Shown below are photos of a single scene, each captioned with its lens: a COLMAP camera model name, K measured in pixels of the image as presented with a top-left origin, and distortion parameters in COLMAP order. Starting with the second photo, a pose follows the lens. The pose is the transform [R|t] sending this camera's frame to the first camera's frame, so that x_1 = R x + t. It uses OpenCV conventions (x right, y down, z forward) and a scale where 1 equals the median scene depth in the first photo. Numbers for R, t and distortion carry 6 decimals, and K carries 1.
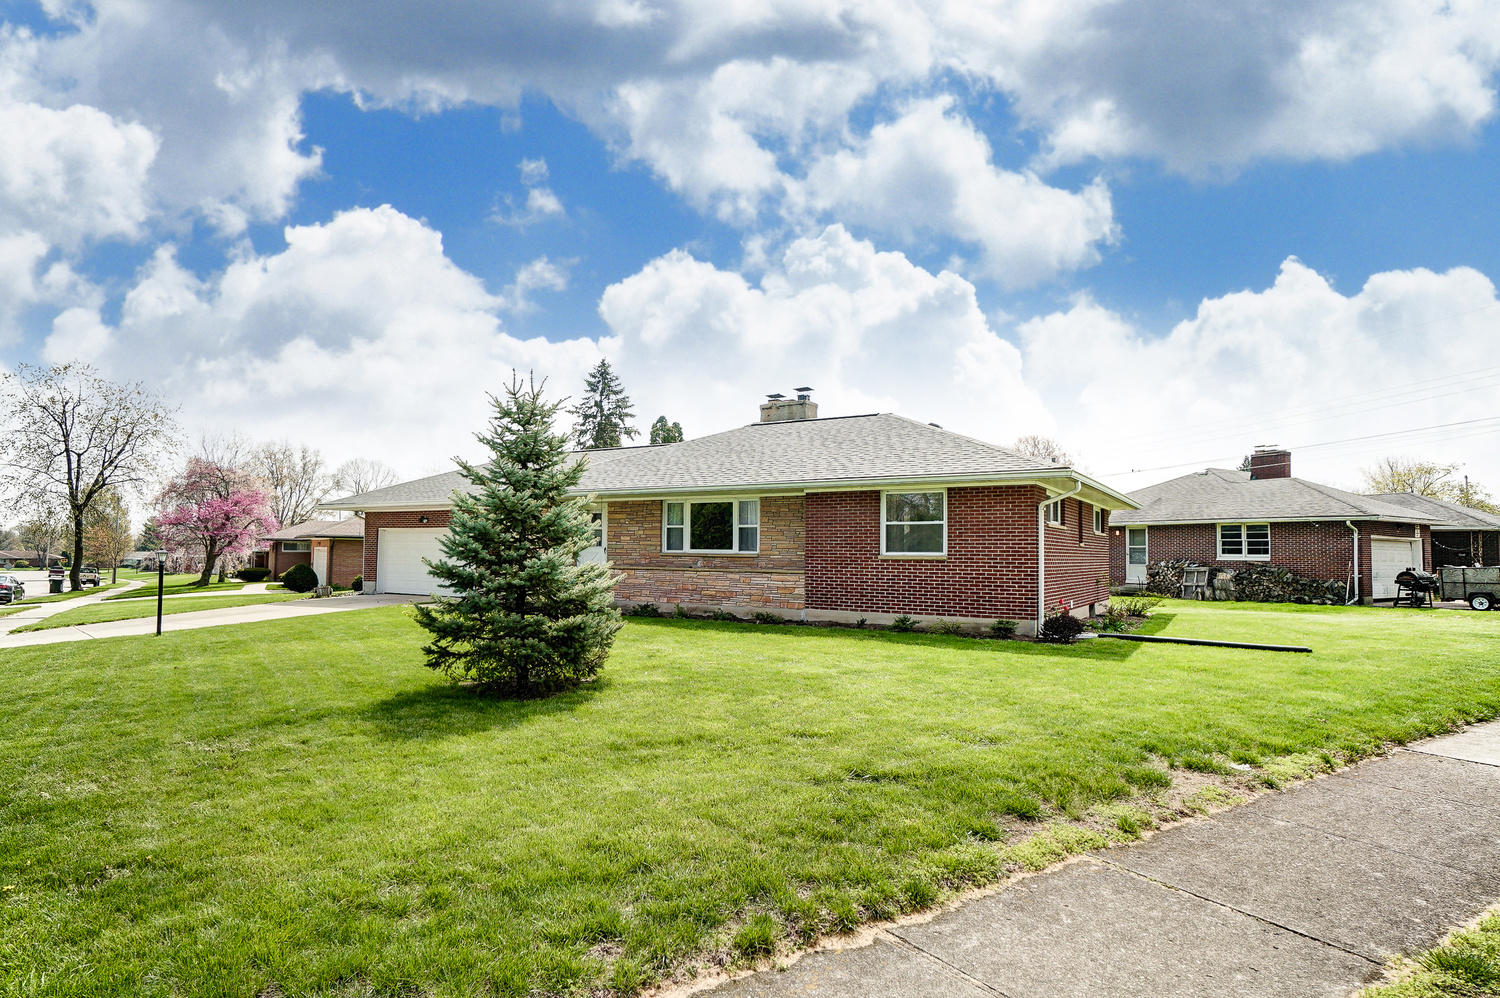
lens RADIAL K [[831.4, 0, 750.0], [0, 831.4, 502.1], [0, 0, 1]] dist [-0.021358, 0.004708]
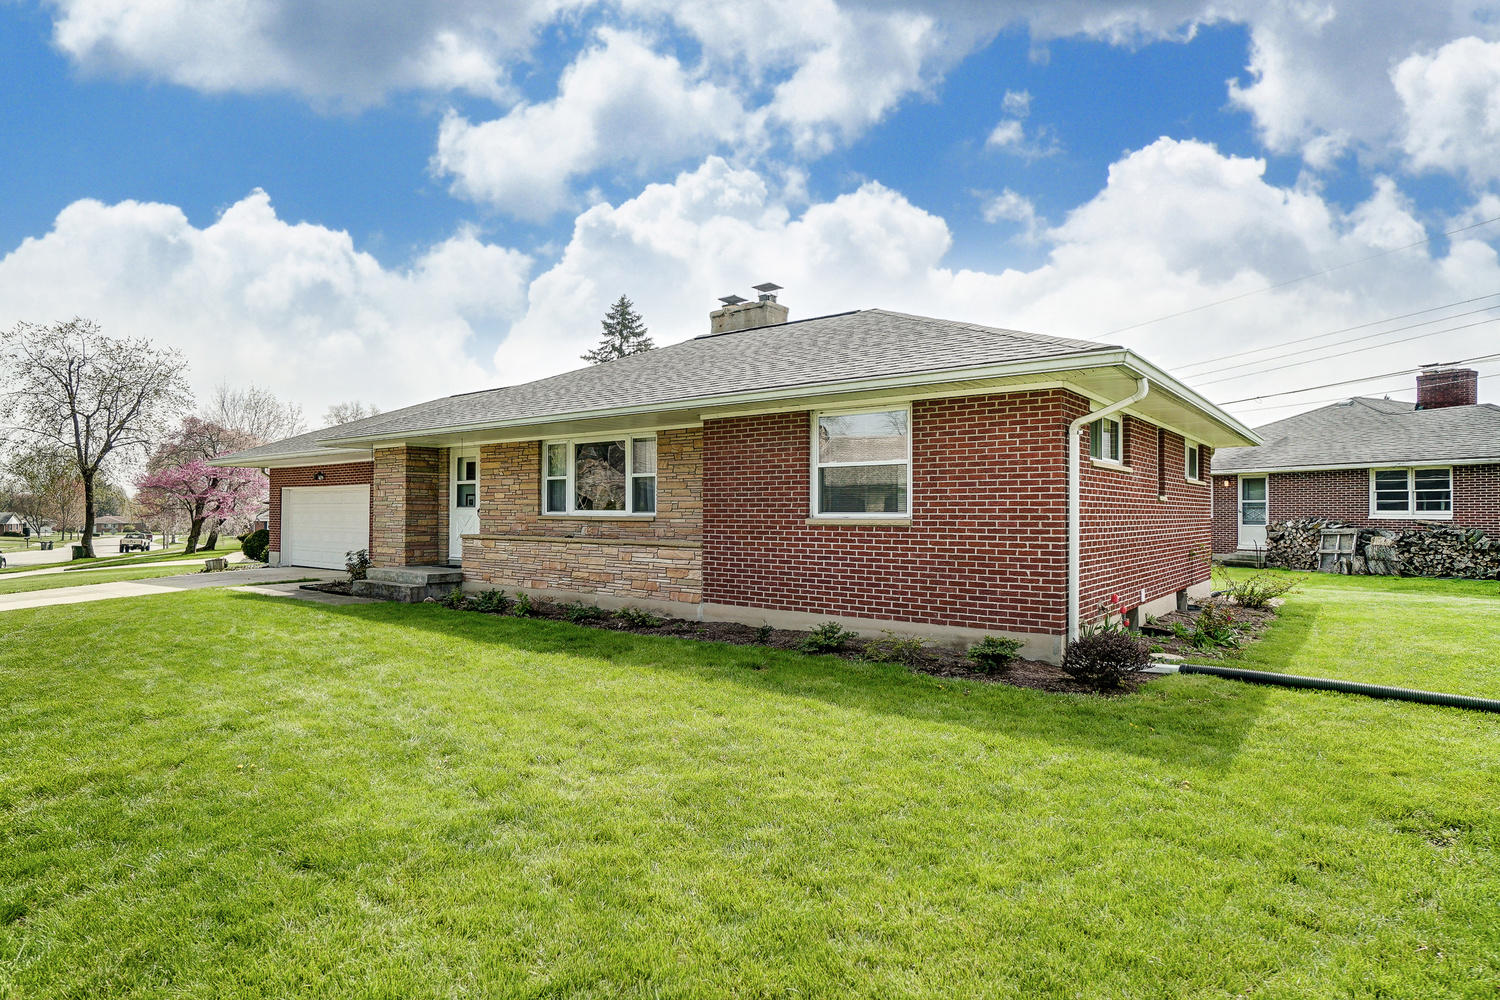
lens RADIAL K [[831.4, 0, 750.6], [0, 831.4, 498.9], [0, 0, 1]] dist [-0.021358, 0.004708]
pose [[0.994176, -0.010103, -0.107290, 0.124328], [0.014875, 0.998931, 0.043775, 0.015819], [0.106733, -0.045116, 0.993264, 0.273263]]
